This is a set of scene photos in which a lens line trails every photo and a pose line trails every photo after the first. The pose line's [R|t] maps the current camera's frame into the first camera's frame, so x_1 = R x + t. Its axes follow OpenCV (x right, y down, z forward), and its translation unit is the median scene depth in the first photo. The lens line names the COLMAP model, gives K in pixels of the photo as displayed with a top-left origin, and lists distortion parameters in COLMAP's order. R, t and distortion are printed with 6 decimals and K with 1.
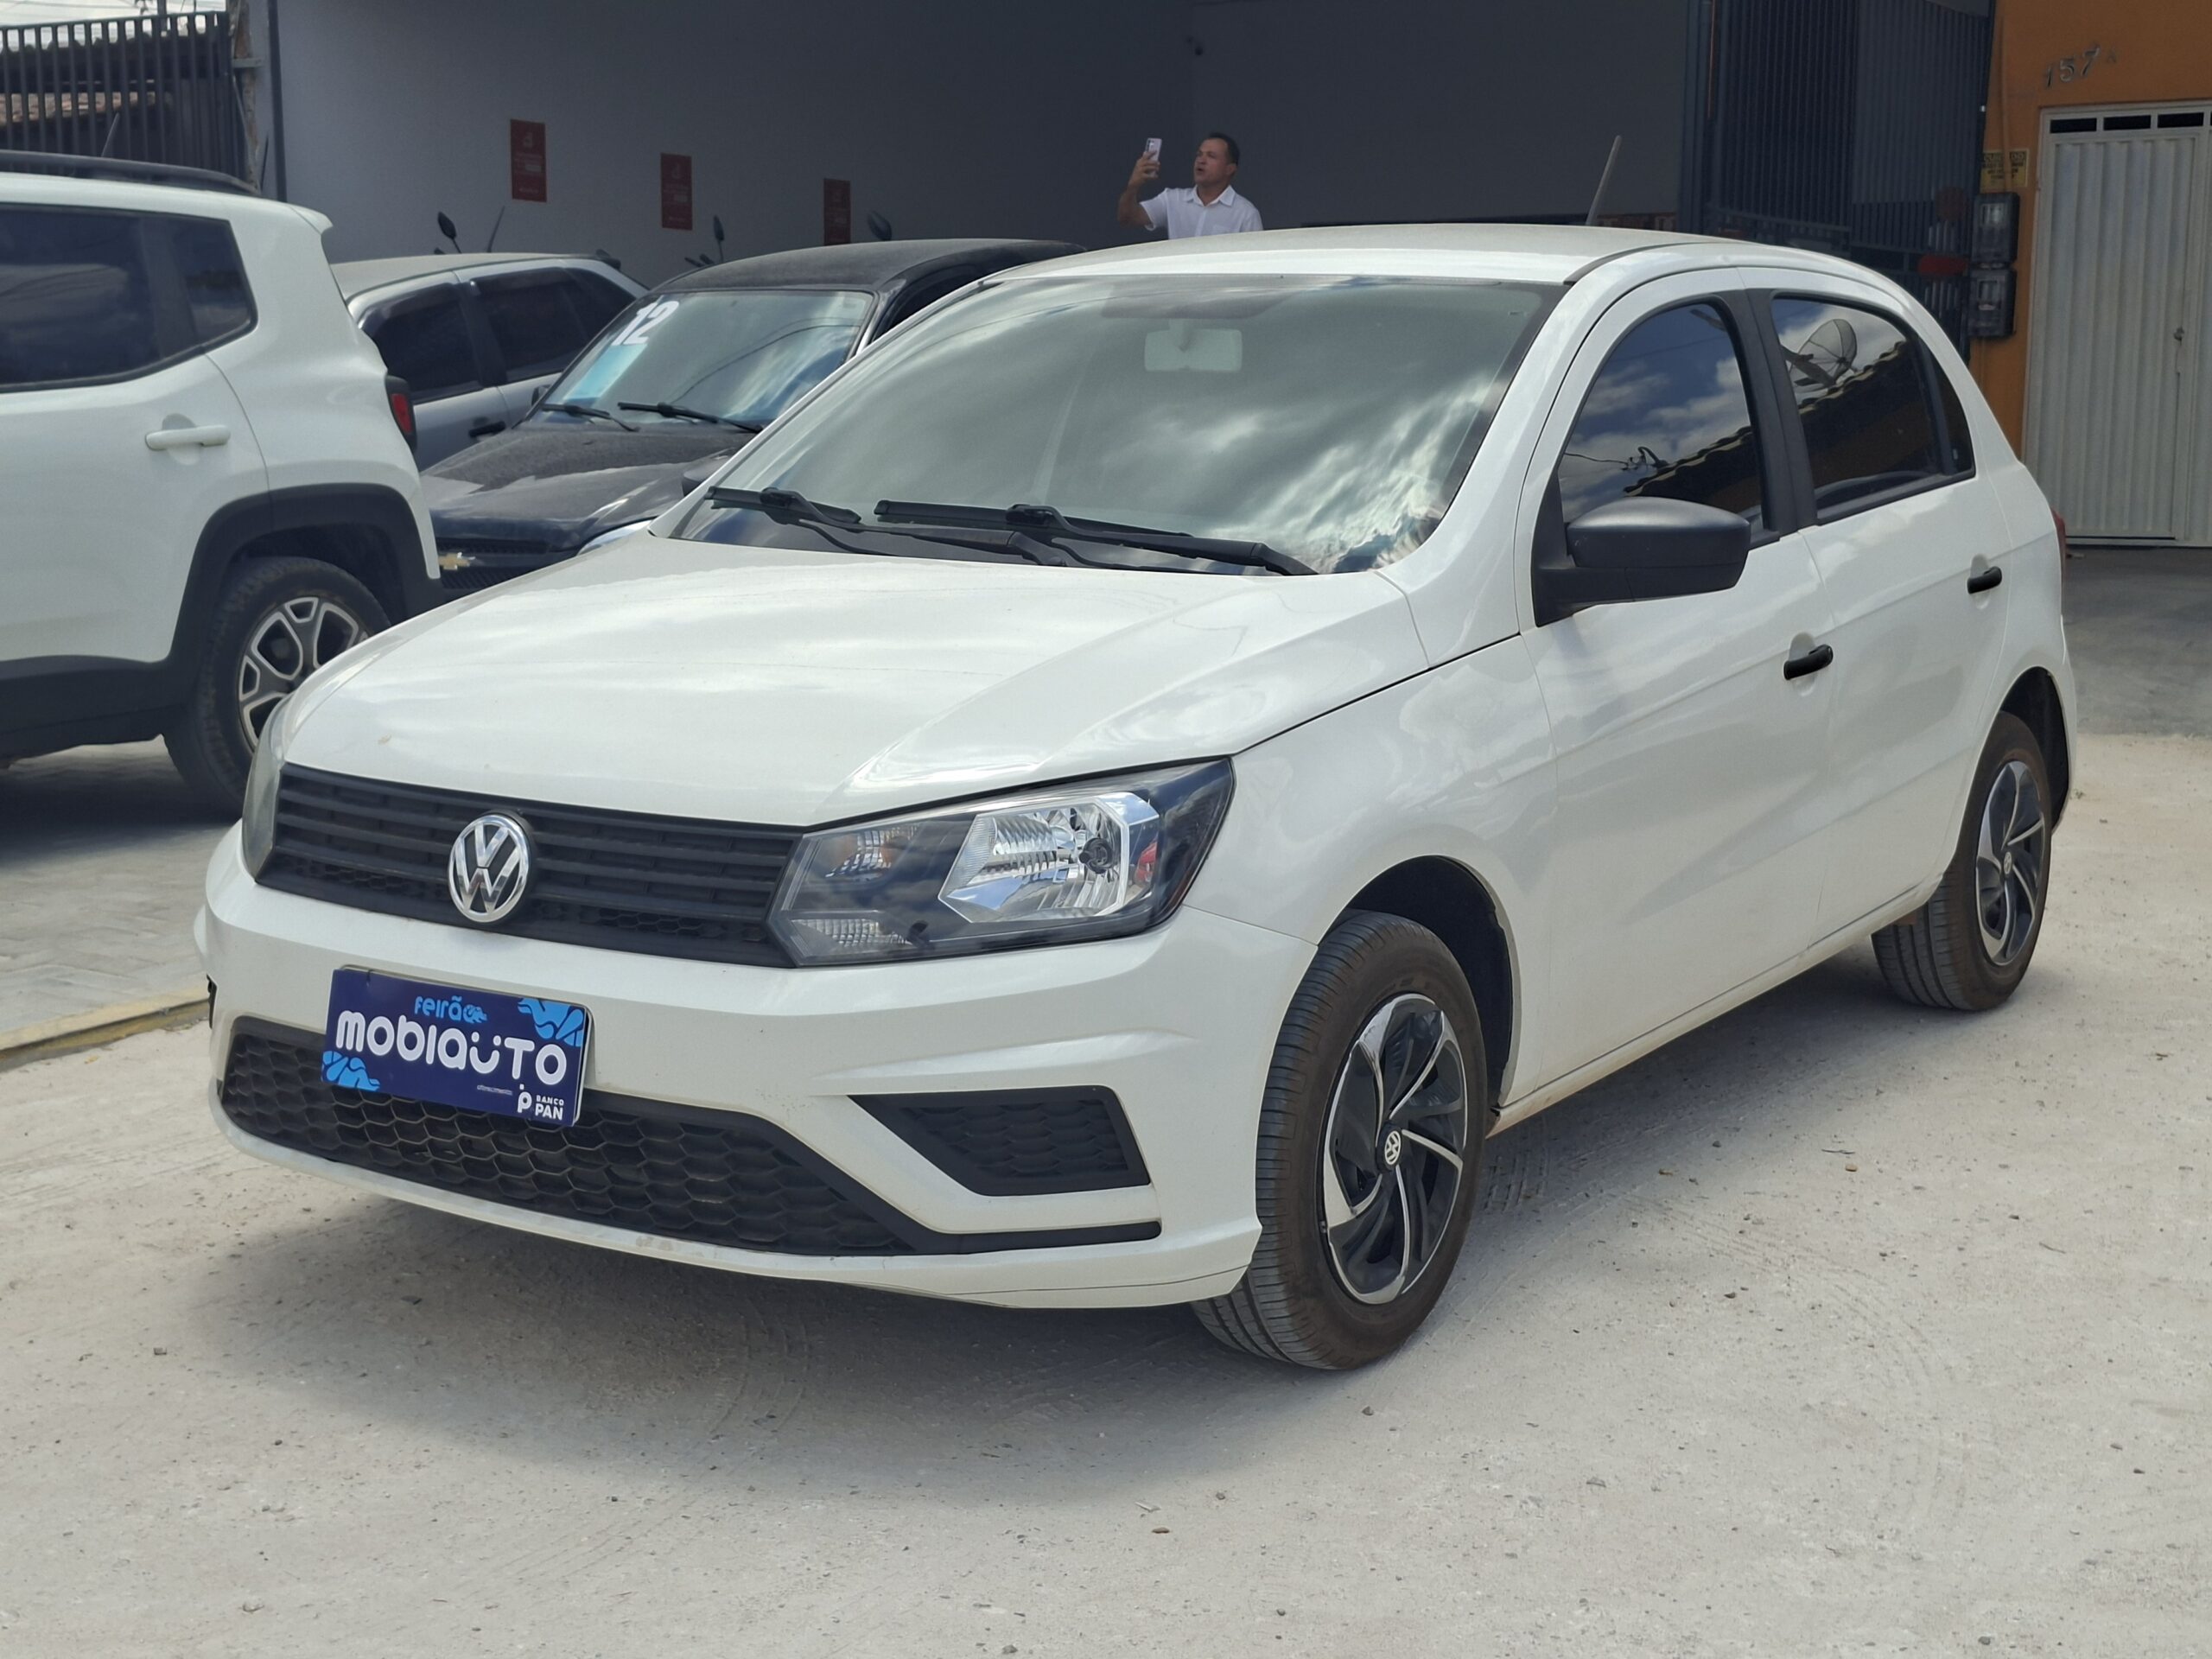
lens RADIAL K [[3054.0, 0, 1074.4], [0, 3054.0, 823.2], [0, 0, 1]] dist [0.178257, -0.393121]
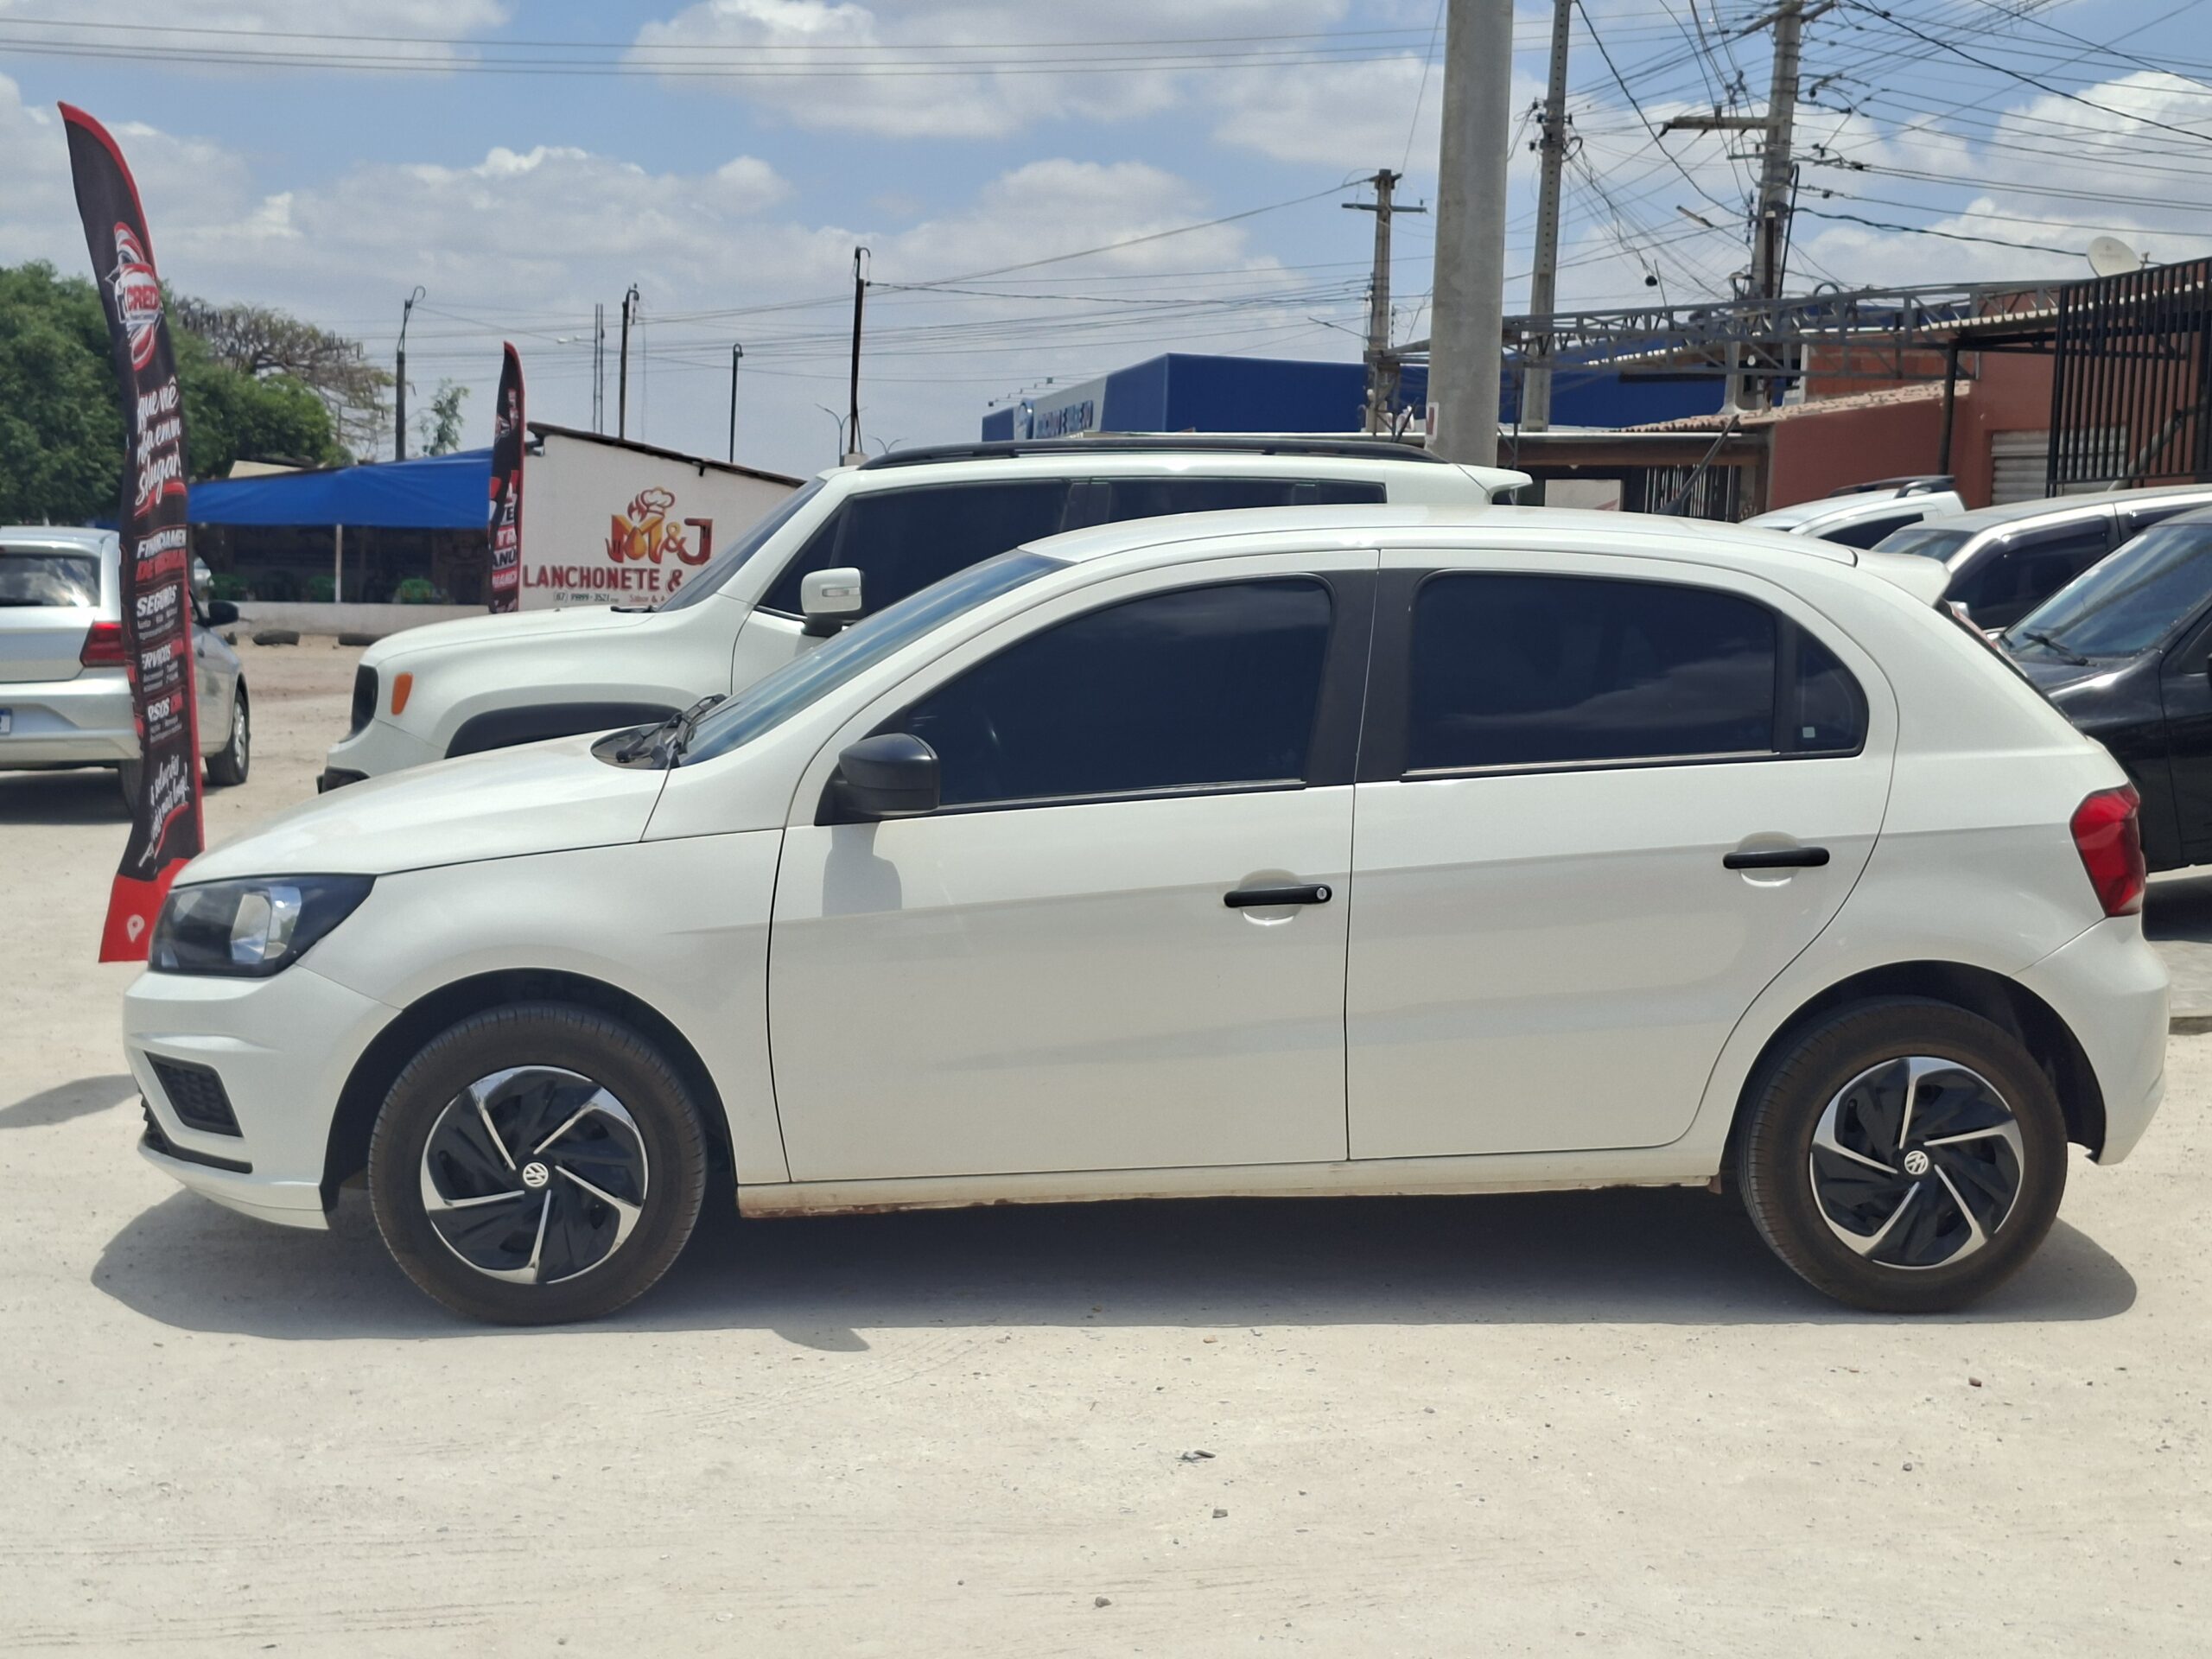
lens RADIAL K [[3054.0, 0, 1074.4], [0, 3054.0, 823.2], [0, 0, 1]] dist [0.178257, -0.393121]
pose [[0.617246, 0.082913, -0.782389, 1.407047], [-0.132690, 0.991157, 0.000355, -0.090945], [0.775500, 0.103597, 0.622790, 0.312777]]
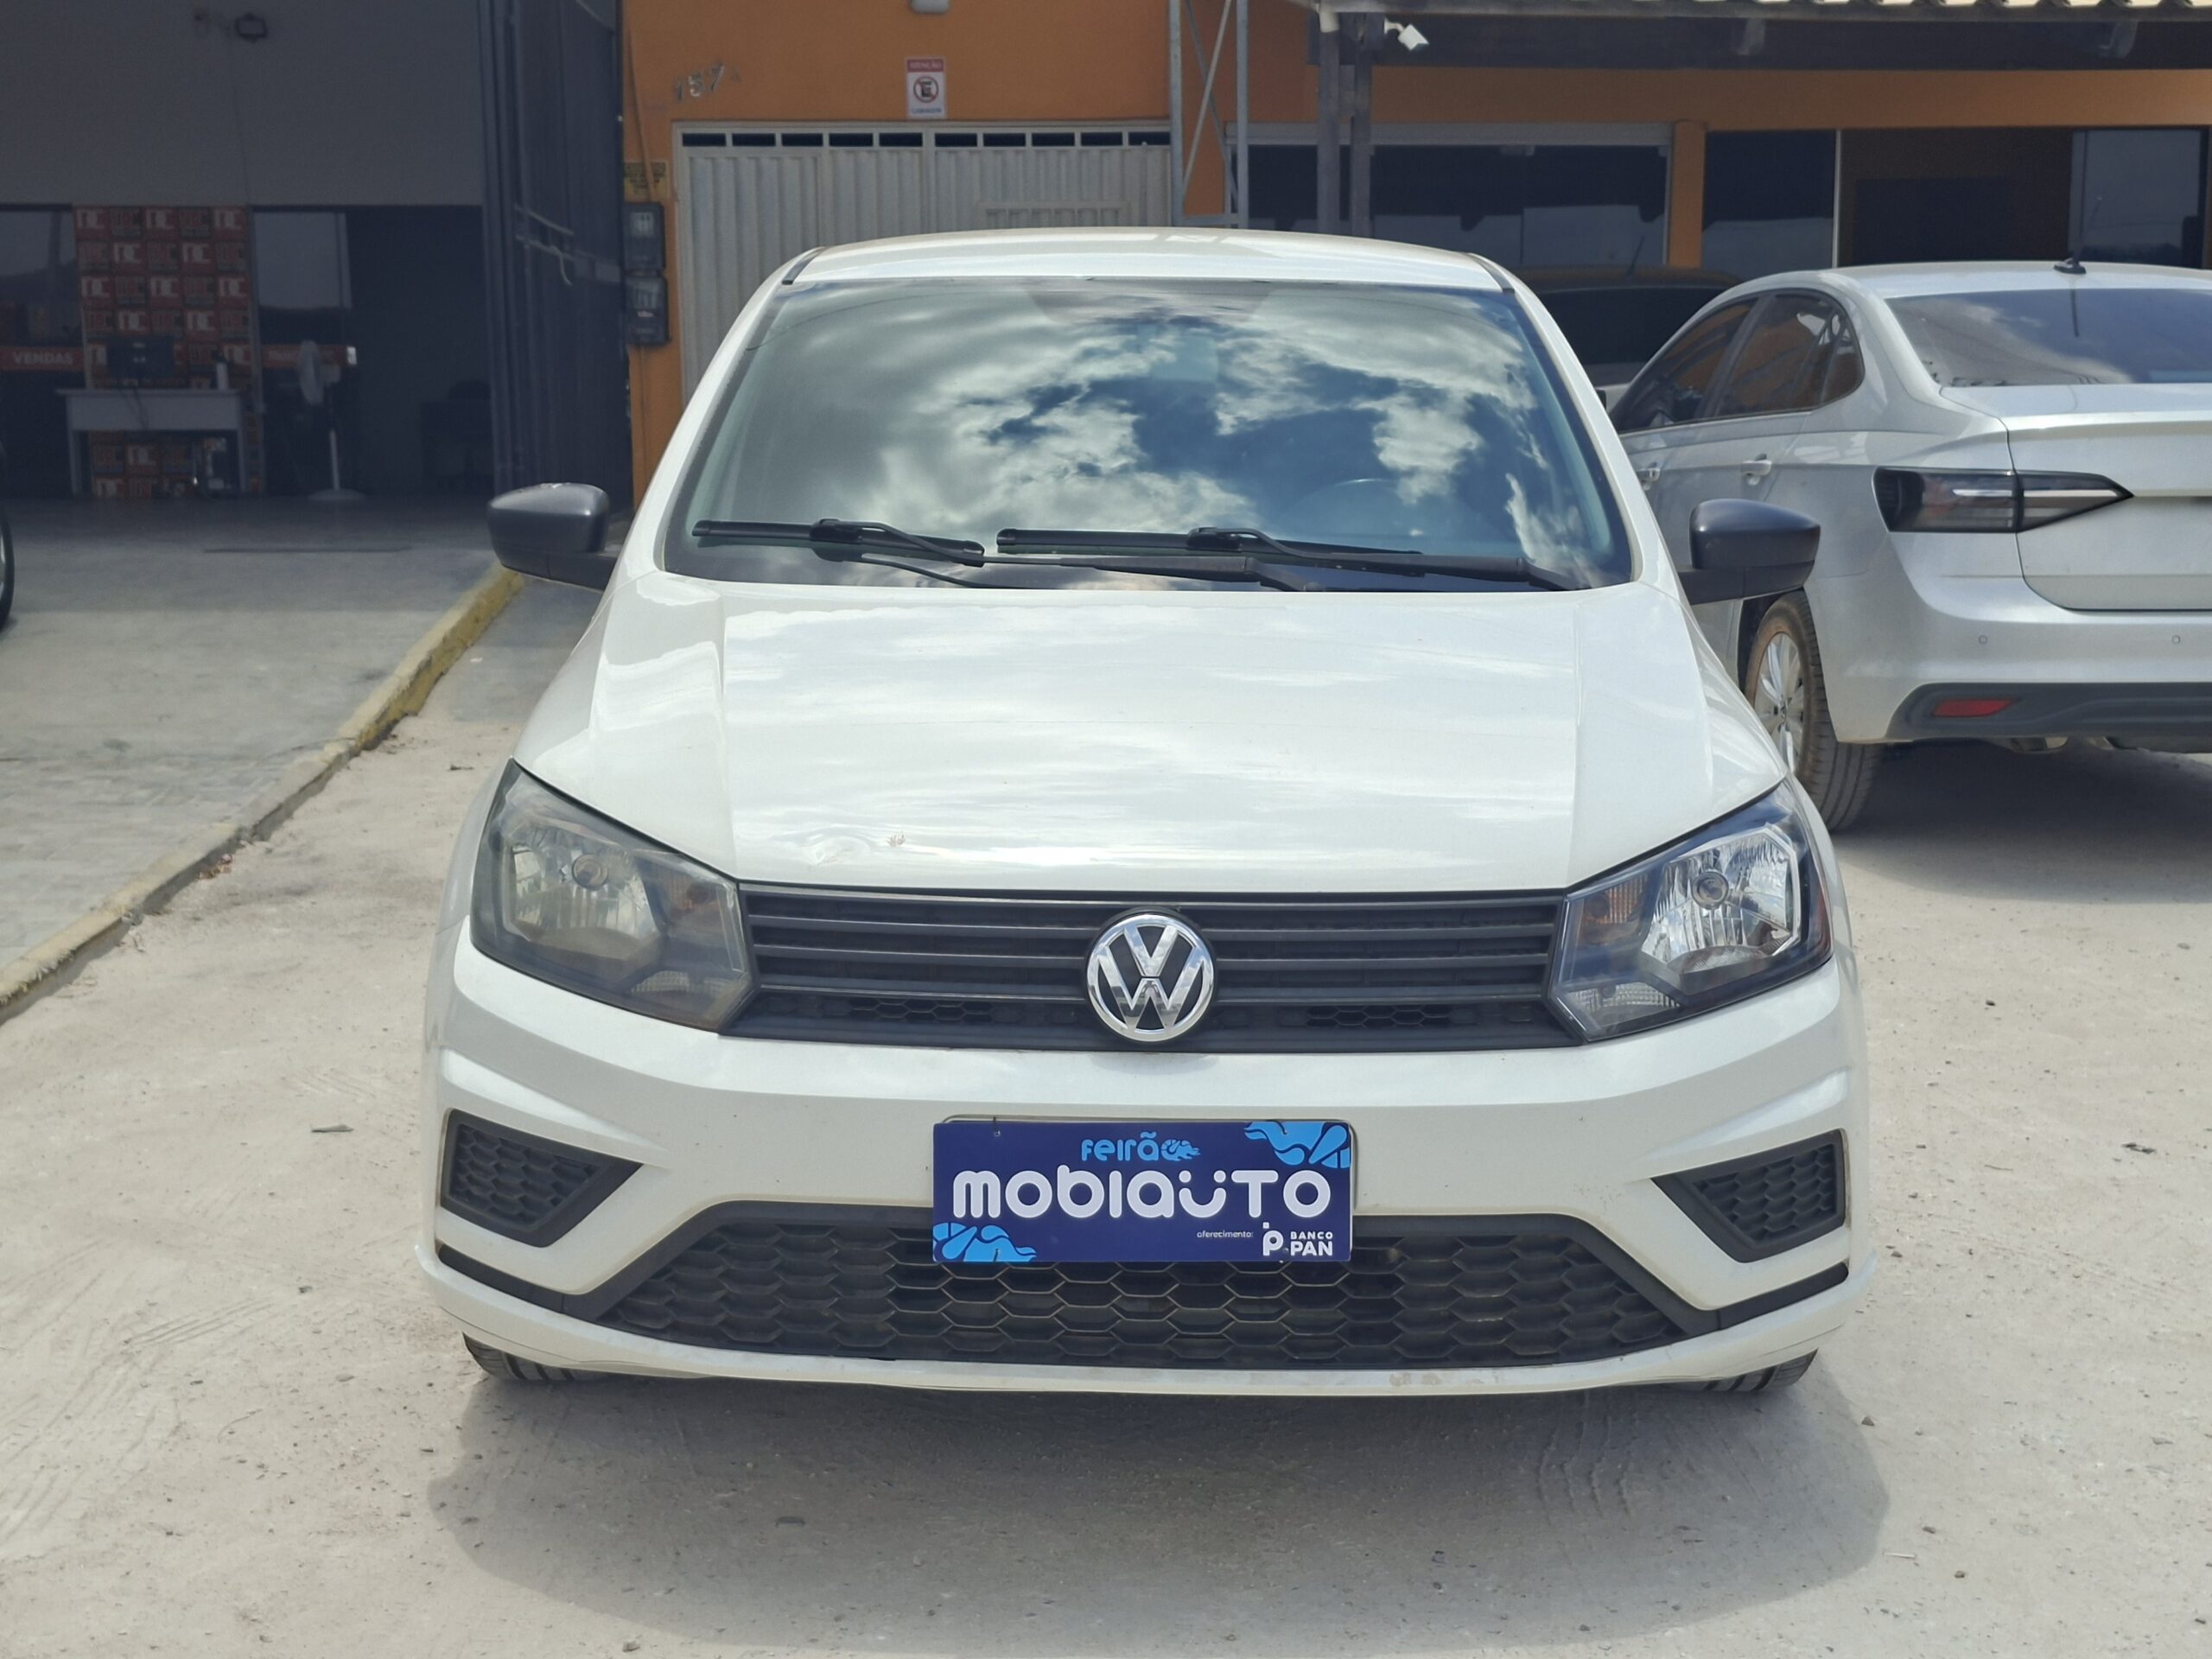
lens RADIAL K [[3058.9, 0, 1106.0], [0, 3058.9, 829.5], [0, 0, 1]] dist [0.150172, -0.246314]
pose [[0.831686, -0.087701, 0.548276, -0.646676], [0.086815, 0.995842, 0.027602, -0.049196], [-0.548417, 0.024642, 0.835842, 0.295175]]
